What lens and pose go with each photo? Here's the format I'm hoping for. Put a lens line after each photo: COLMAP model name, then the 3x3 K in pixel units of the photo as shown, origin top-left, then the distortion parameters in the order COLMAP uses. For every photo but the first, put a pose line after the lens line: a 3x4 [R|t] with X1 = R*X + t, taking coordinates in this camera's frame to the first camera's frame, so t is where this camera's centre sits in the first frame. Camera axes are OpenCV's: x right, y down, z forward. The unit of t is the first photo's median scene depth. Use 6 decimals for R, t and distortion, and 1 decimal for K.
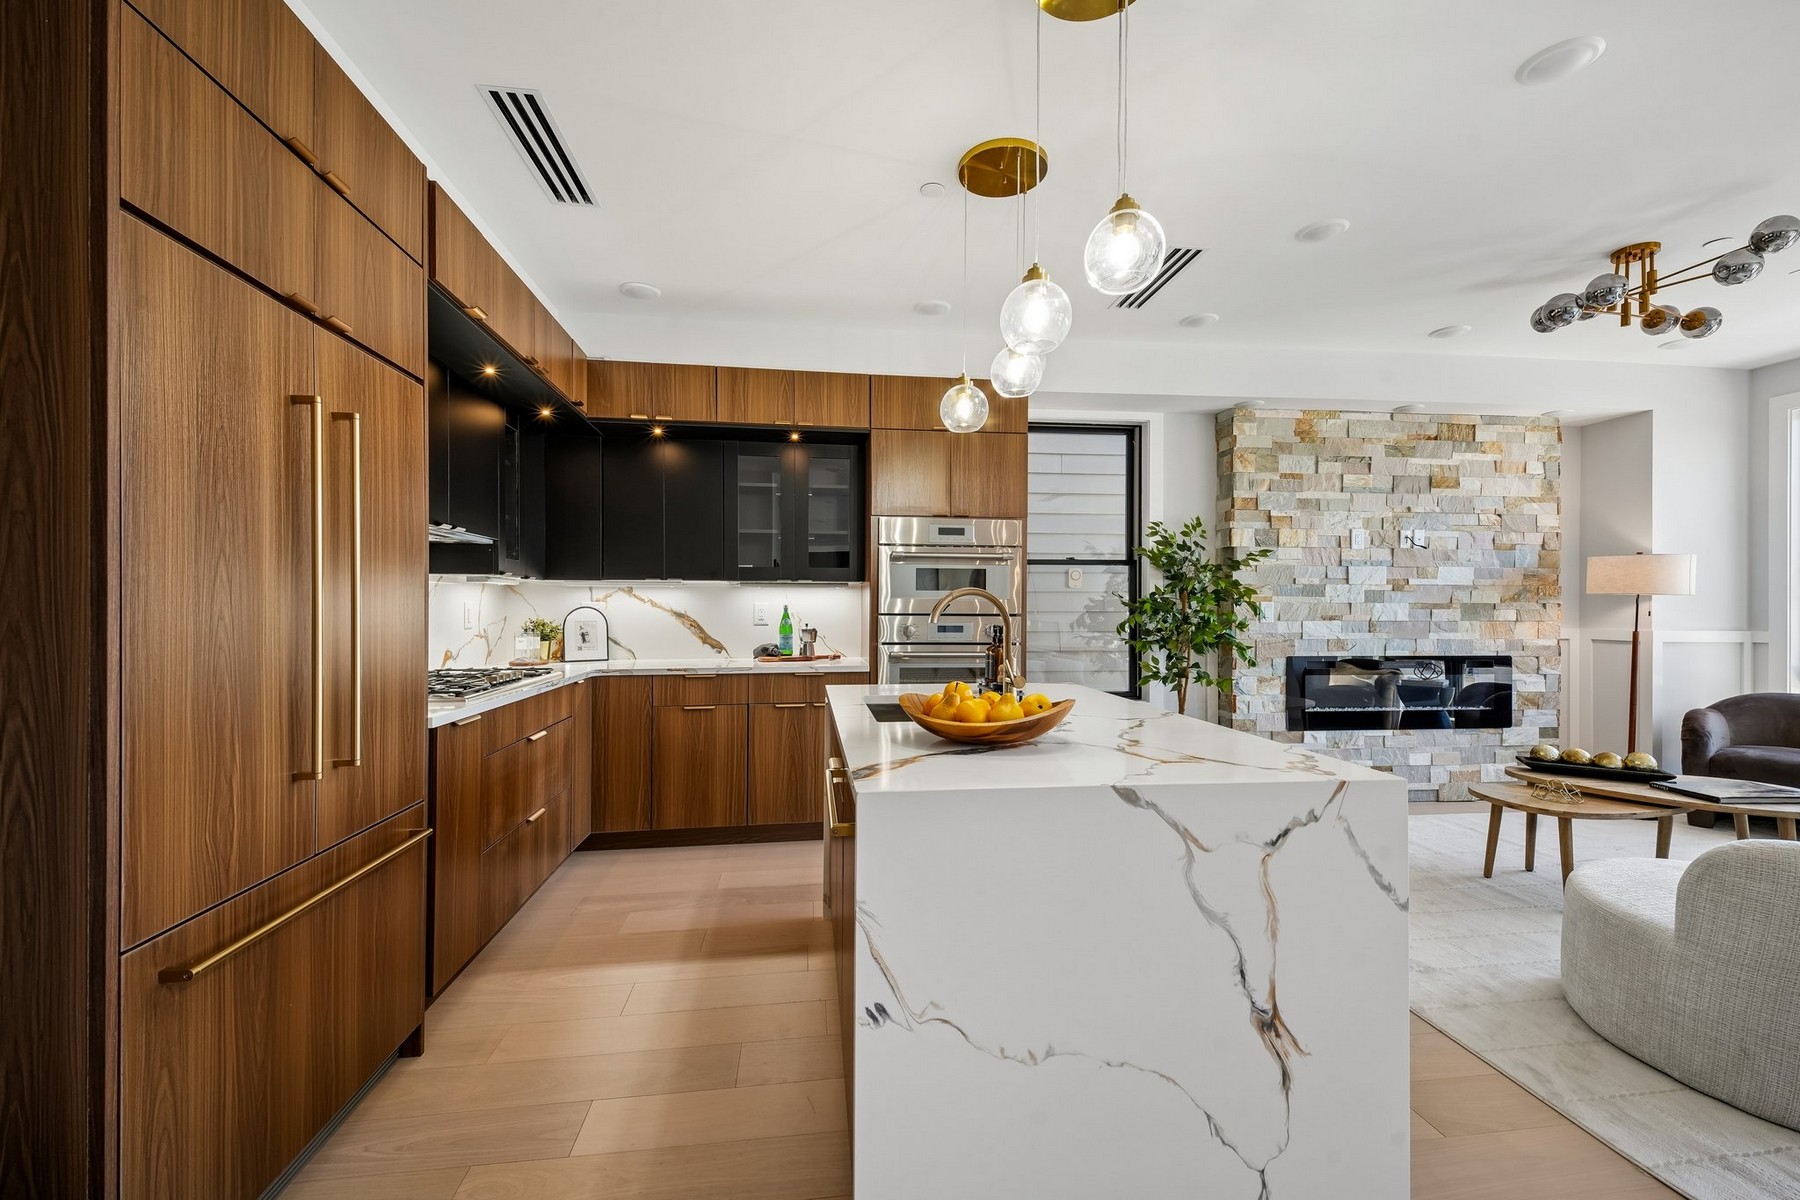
lens RADIAL K [[743.5, 0, 899.6], [0, 743.5, 609.5], [0, 0, 1]] dist [0.022009, -0.007838]
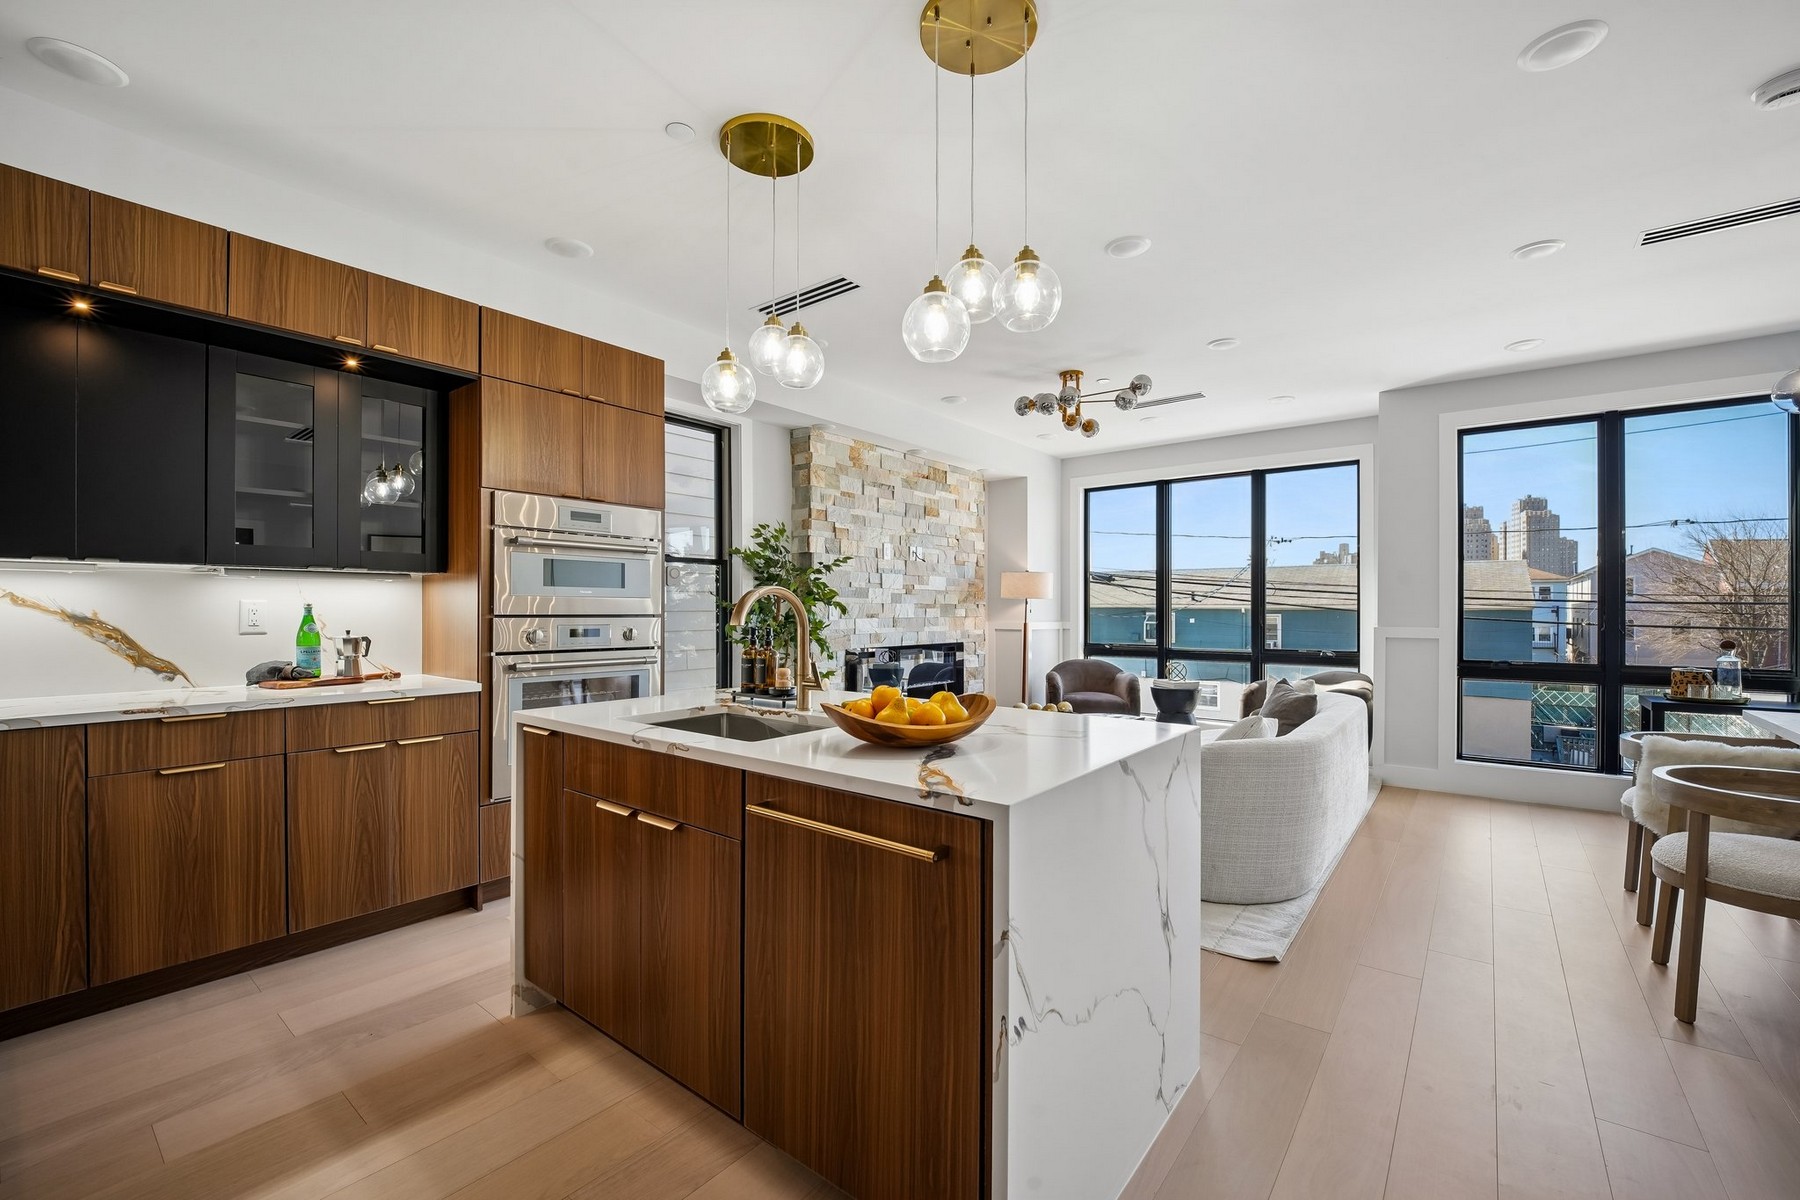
lens RADIAL K [[743.5, 0, 897.1], [0, 743.5, 611.6], [0, 0, 1]] dist [0.022009, -0.007838]
pose [[0.717155, -0.003493, 0.696905, -0.233877], [0.000786, 0.999991, 0.004202, -0.000775], [-0.696913, -0.002466, 0.717152, 0.115872]]
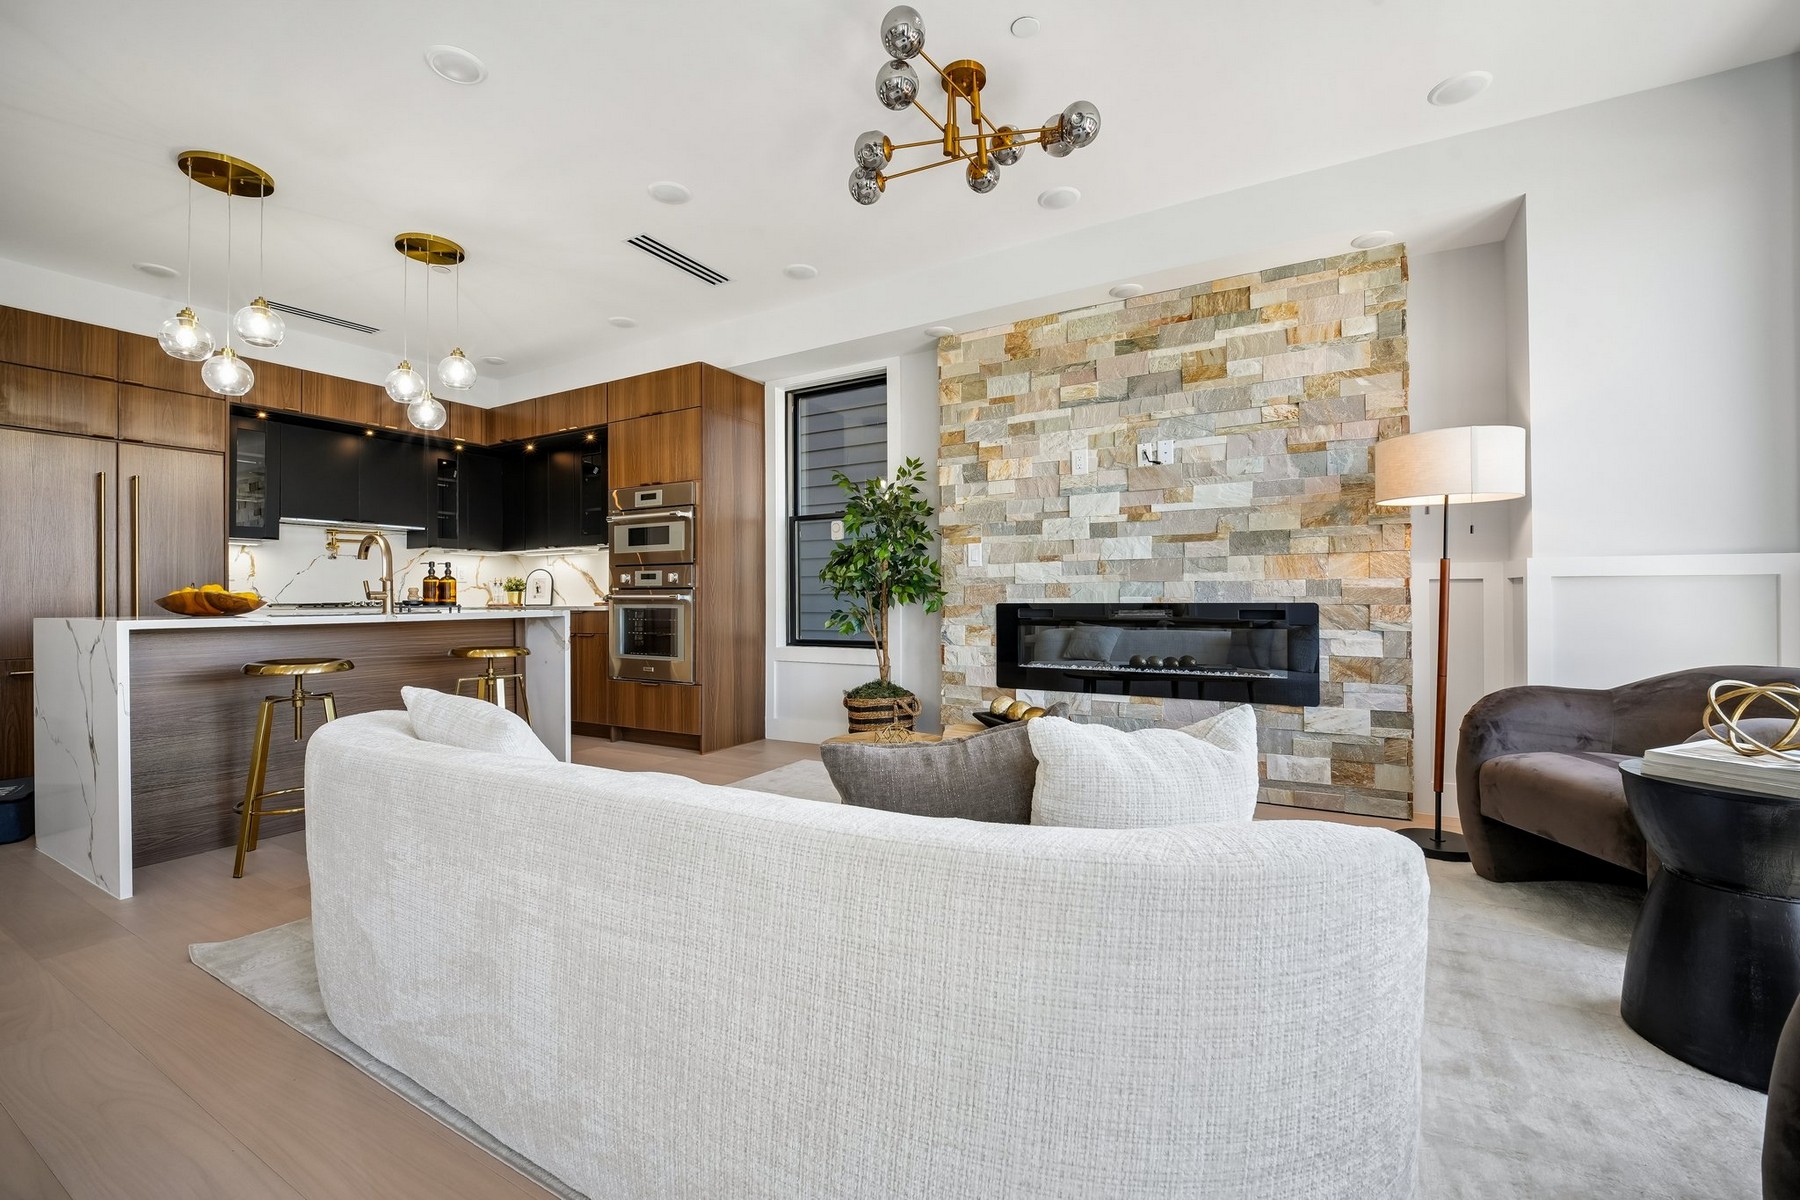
lens RADIAL K [[743.5, 0, 883.3], [0, 743.5, 600.6], [0, 0, 1]] dist [0.022009, -0.007838]
pose [[0.788975, -0.004735, -0.614406, 0.974561], [0.007601, 0.999969, 0.002054, 0.057686], [0.614378, -0.006291, 0.788987, 0.216909]]
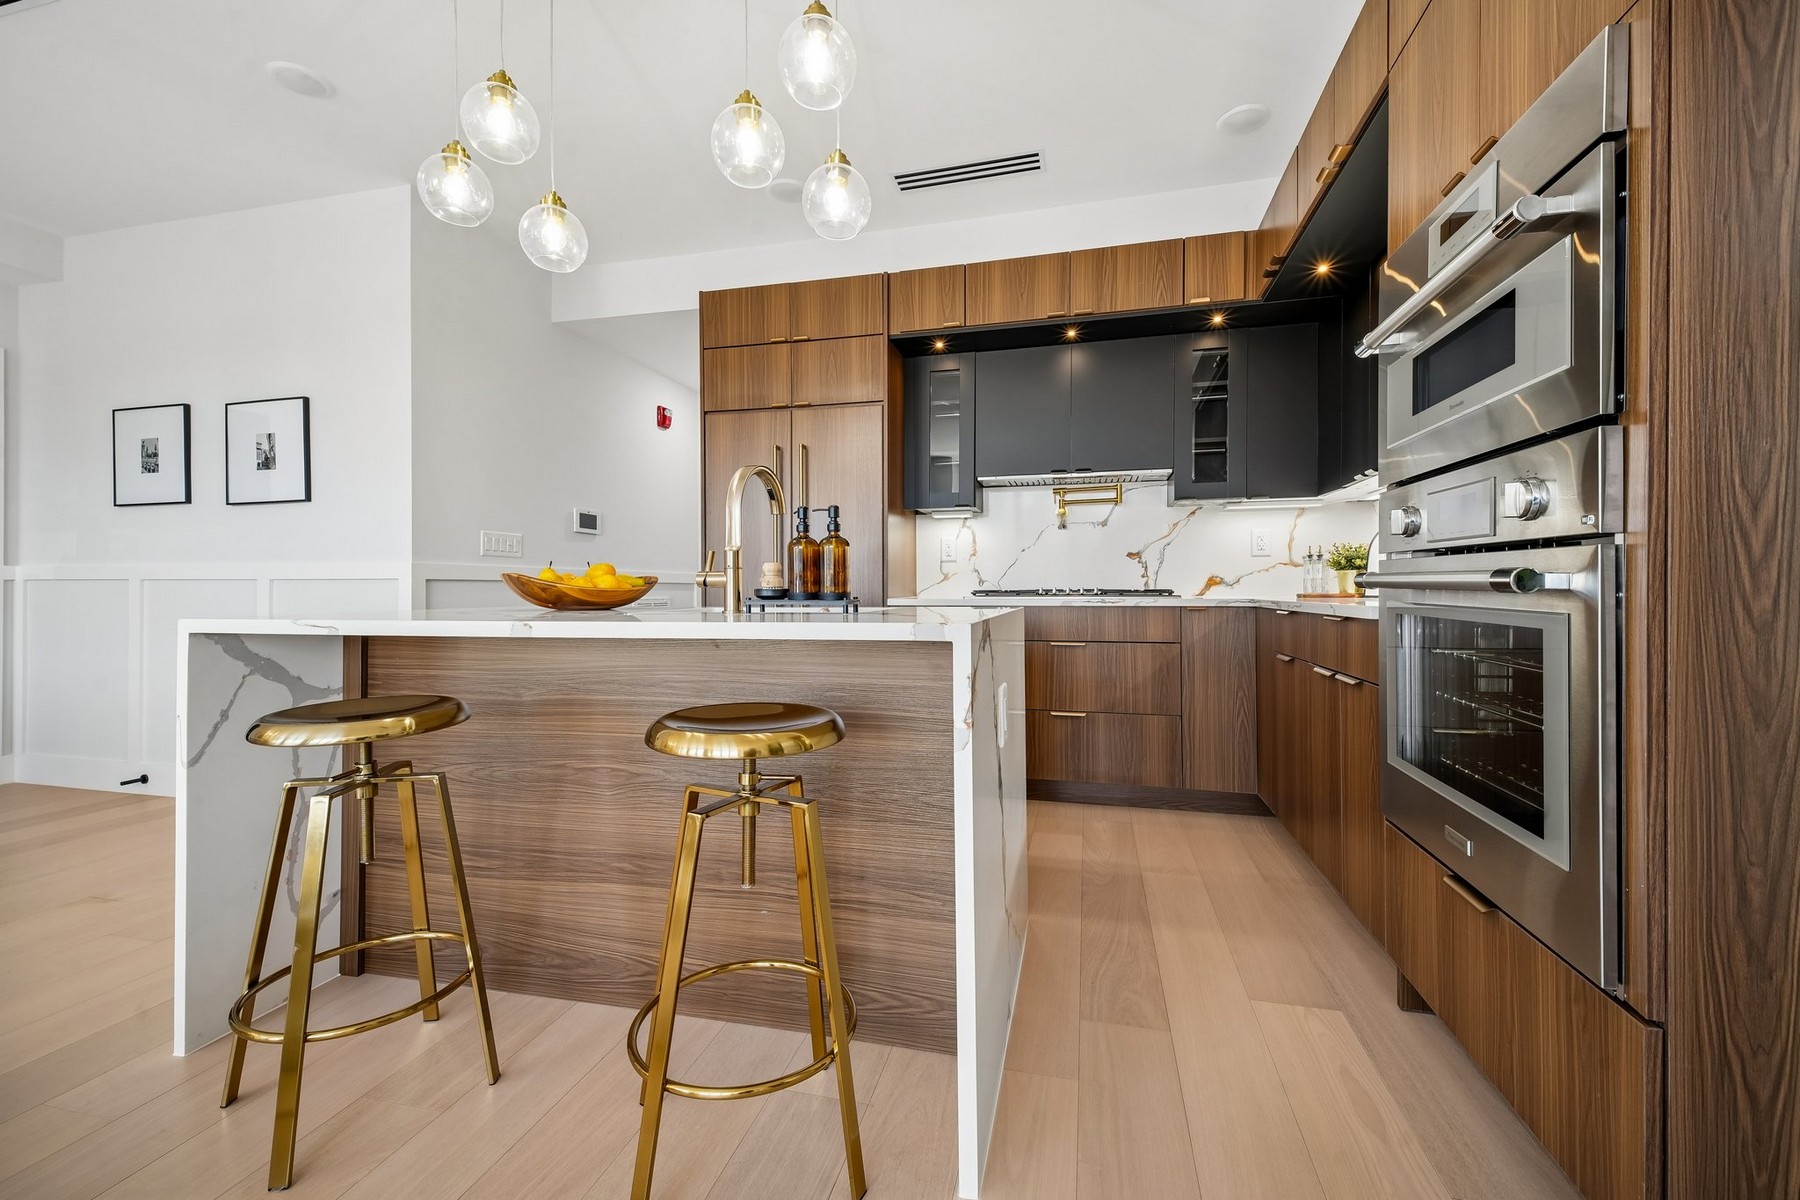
lens RADIAL K [[743.5, 0, 916.0], [0, 743.5, 588.0], [0, 0, 1]] dist [0.022009, -0.007838]
pose [[-0.370414, -0.001837, -0.928865, 0.407087], [-0.001346, 0.999998, -0.001441, 0.055038], [0.928866, 0.000717, -0.370416, 0.771850]]
